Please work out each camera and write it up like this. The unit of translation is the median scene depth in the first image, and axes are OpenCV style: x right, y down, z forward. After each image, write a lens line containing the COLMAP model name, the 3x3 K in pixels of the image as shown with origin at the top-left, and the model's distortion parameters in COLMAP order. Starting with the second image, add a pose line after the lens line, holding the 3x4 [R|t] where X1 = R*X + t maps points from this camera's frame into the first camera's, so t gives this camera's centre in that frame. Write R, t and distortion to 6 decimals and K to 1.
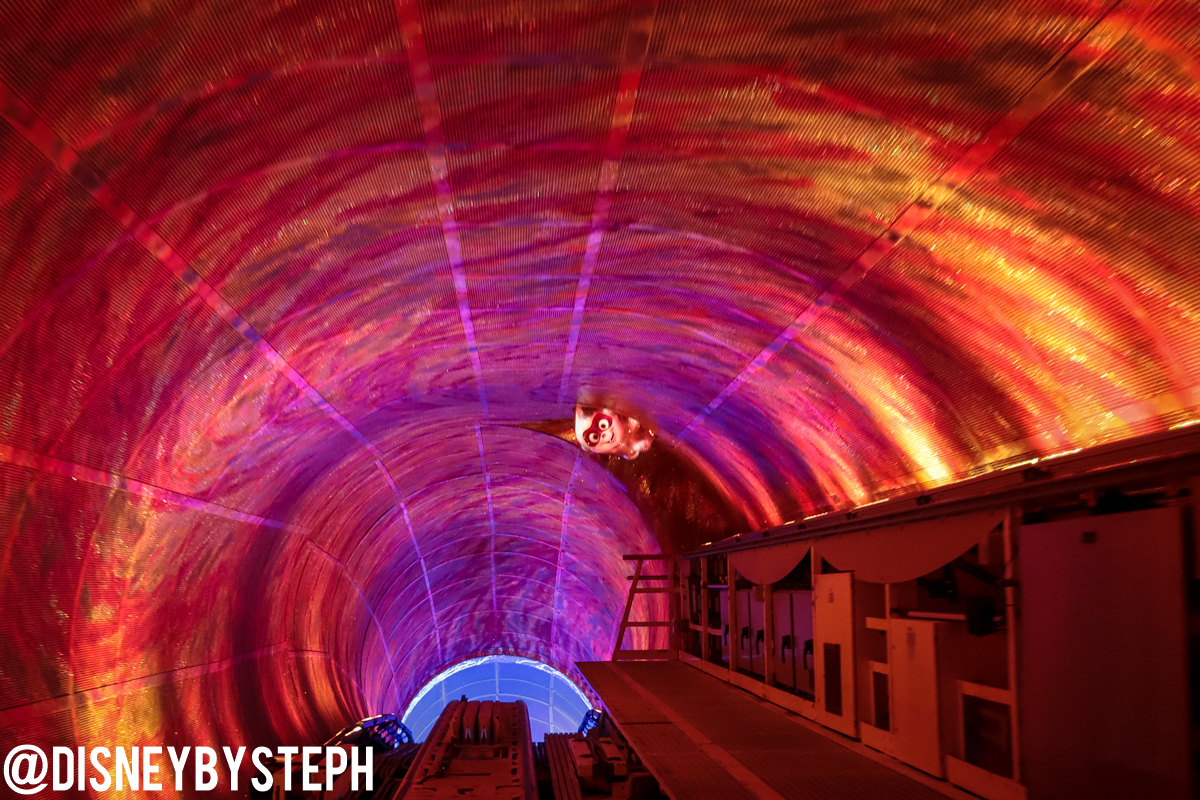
lens RADIAL K [[1415.2, 0, 600.3], [0, 1415.2, 403.3], [0, 0, 1]] dist [0.004193, 0.012947]
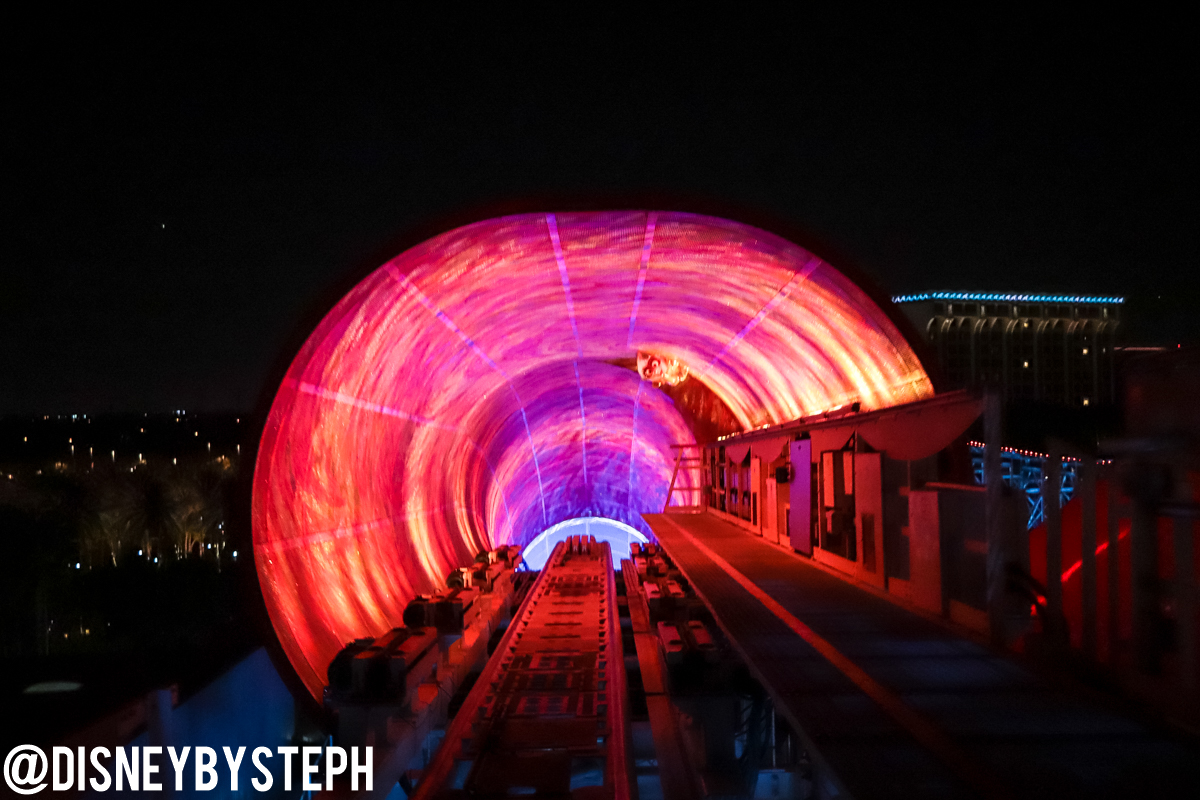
lens RADIAL K [[1415.2, 0, 600.3], [0, 1415.2, 403.3], [0, 0, 1]] dist [0.004193, 0.012947]
pose [[0.998223, -0.007362, -0.059128, 0.028022], [0.012359, 0.996339, 0.084597, -0.061996], [0.058289, -0.085177, 0.994659, -0.477794]]
